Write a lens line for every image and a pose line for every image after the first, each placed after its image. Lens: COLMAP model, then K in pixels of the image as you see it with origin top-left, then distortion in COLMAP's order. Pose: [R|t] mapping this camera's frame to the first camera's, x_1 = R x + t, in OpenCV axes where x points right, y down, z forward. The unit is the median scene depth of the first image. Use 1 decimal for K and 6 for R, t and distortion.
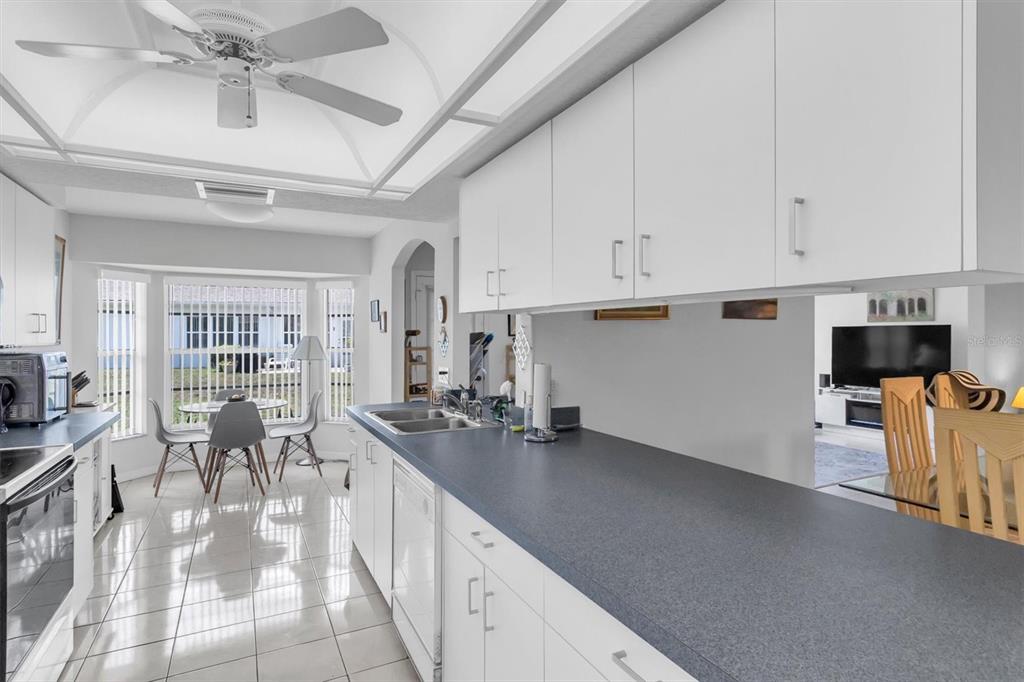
lens RADIAL K [[530.2, 0, 511.2], [0, 530.2, 338.0], [0, 0, 1]] dist [0.000193, 0.000011]
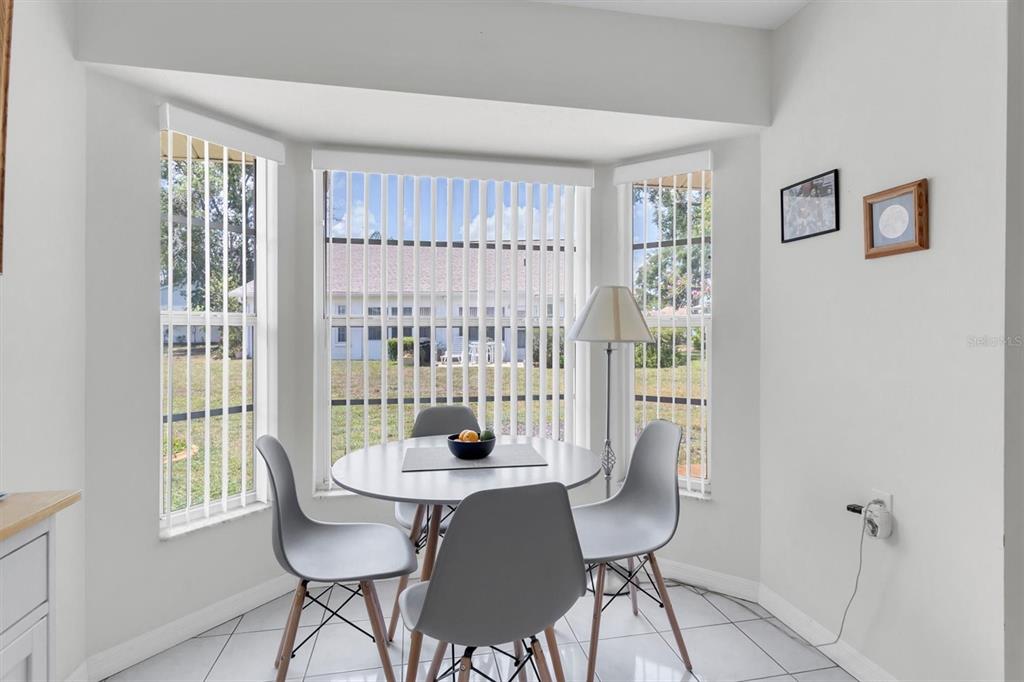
lens RADIAL K [[530.2, 0, 513.2], [0, 530.2, 337.0], [0, 0, 1]] dist [0.000193, 0.000011]
pose [[0.960997, 0.003285, -0.276538, -0.349339], [-0.001886, 0.999984, 0.005326, 0.036631], [0.276551, -0.004597, 0.960988, 0.586648]]
